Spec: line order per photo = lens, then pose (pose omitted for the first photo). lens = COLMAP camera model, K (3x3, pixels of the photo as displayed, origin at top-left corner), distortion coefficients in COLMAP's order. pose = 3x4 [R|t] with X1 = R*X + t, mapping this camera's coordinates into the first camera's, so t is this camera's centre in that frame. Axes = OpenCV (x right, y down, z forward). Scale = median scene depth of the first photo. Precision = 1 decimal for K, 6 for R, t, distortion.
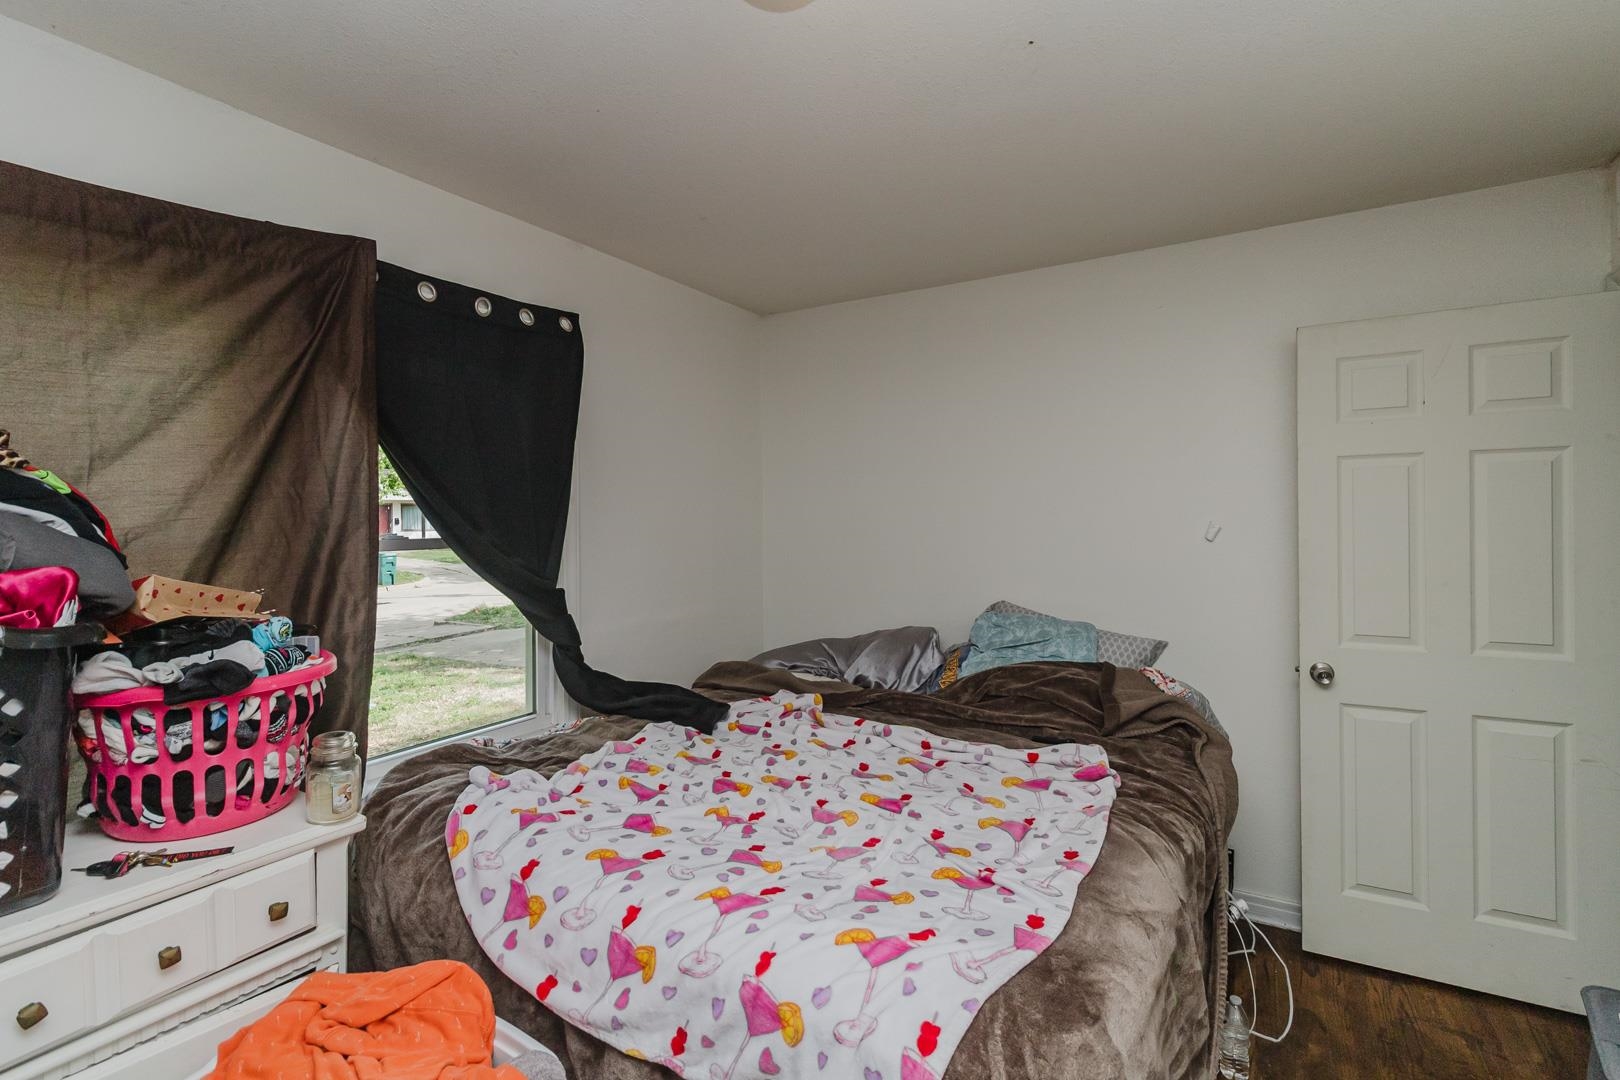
lens RADIAL K [[755.5, 0, 825.2], [0, 755.5, 519.2], [0, 0, 1]] dist [0.000458, 0.000749]
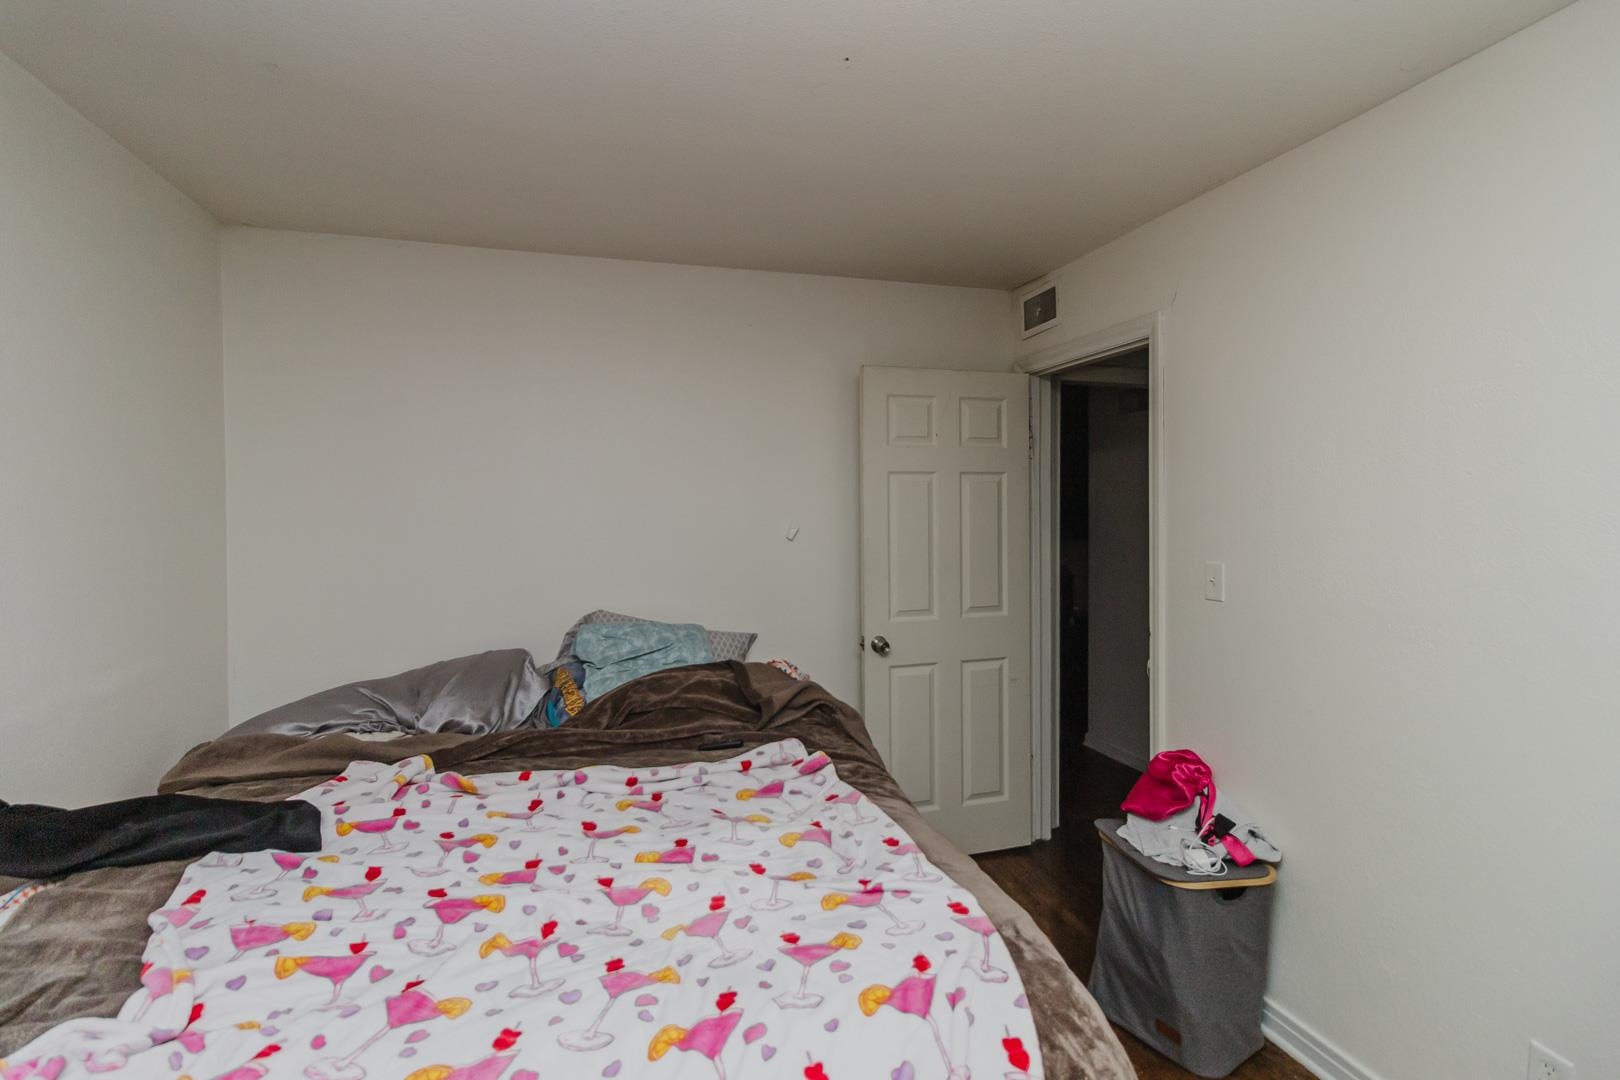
lens RADIAL K [[755.5, 0, 825.2], [0, 755.5, 519.2], [0, 0, 1]] dist [0.000458, 0.000749]
pose [[0.687633, -0.004201, 0.726046, -0.331045], [0.000619, 0.999986, 0.005199, -0.011073], [-0.726058, -0.003125, 0.687626, 0.217580]]
